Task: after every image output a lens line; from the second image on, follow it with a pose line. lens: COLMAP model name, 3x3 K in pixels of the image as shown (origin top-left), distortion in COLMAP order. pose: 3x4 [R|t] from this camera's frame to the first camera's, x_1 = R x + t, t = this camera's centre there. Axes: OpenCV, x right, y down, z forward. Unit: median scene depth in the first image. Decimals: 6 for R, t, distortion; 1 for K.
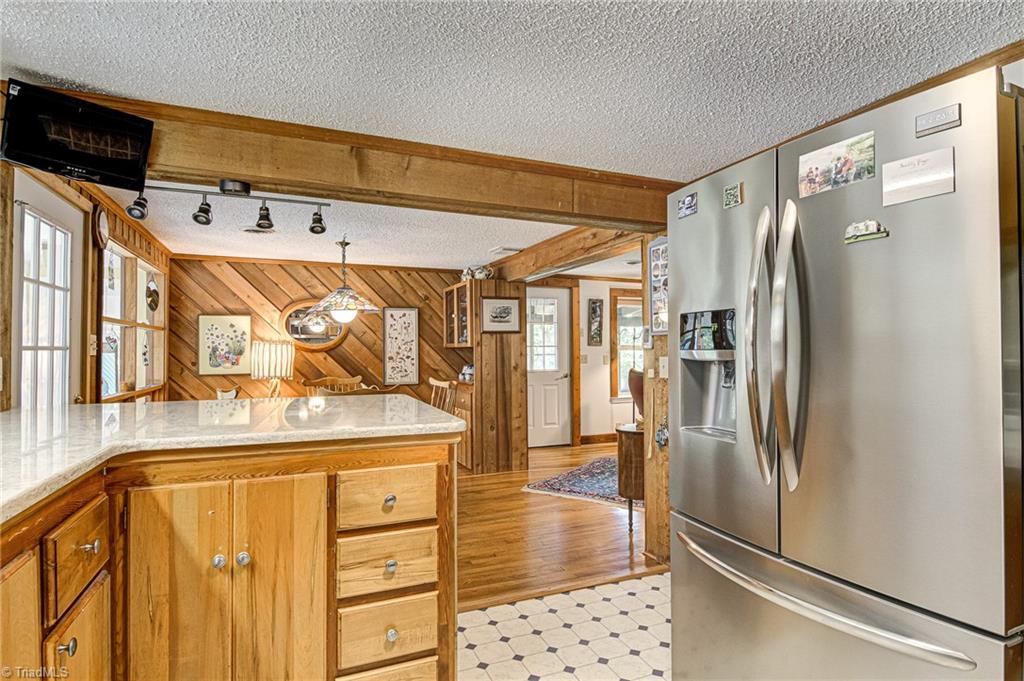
lens RADIAL K [[535.7, 0, 513.8], [0, 535.7, 342.5], [0, 0, 1]] dist [0.017106, -0.014230]
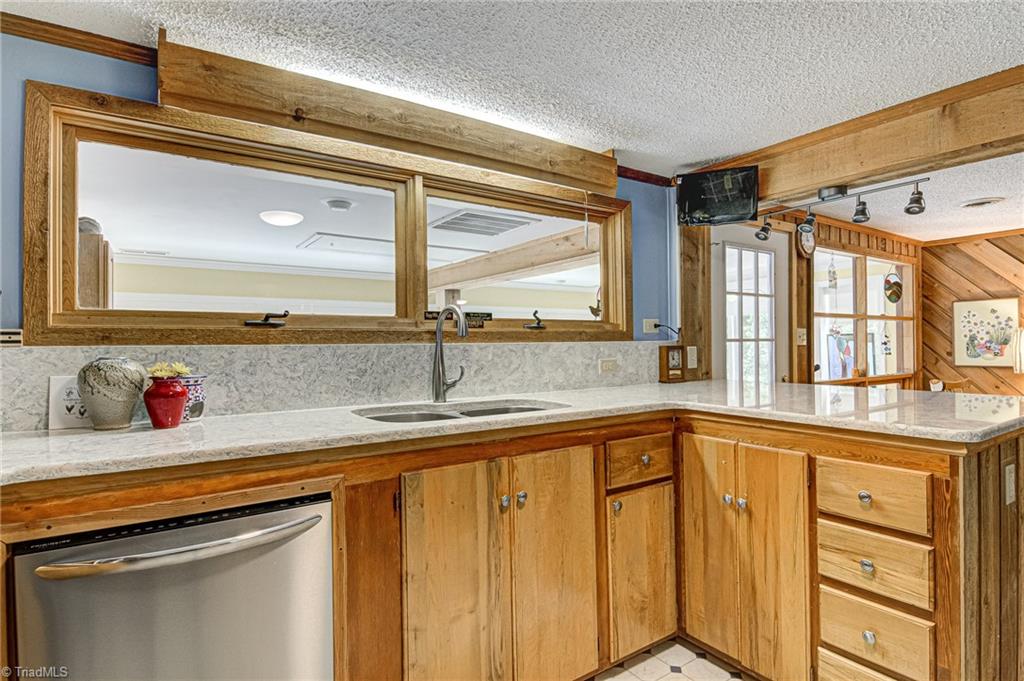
lens RADIAL K [[535.7, 0, 520.1], [0, 535.7, 342.2], [0, 0, 1]] dist [0.017106, -0.014230]
pose [[0.204558, -0.002955, -0.978850, 0.391456], [0.023190, 0.999729, 0.001828, -0.000141], [0.978580, -0.023073, 0.204571, 0.135996]]
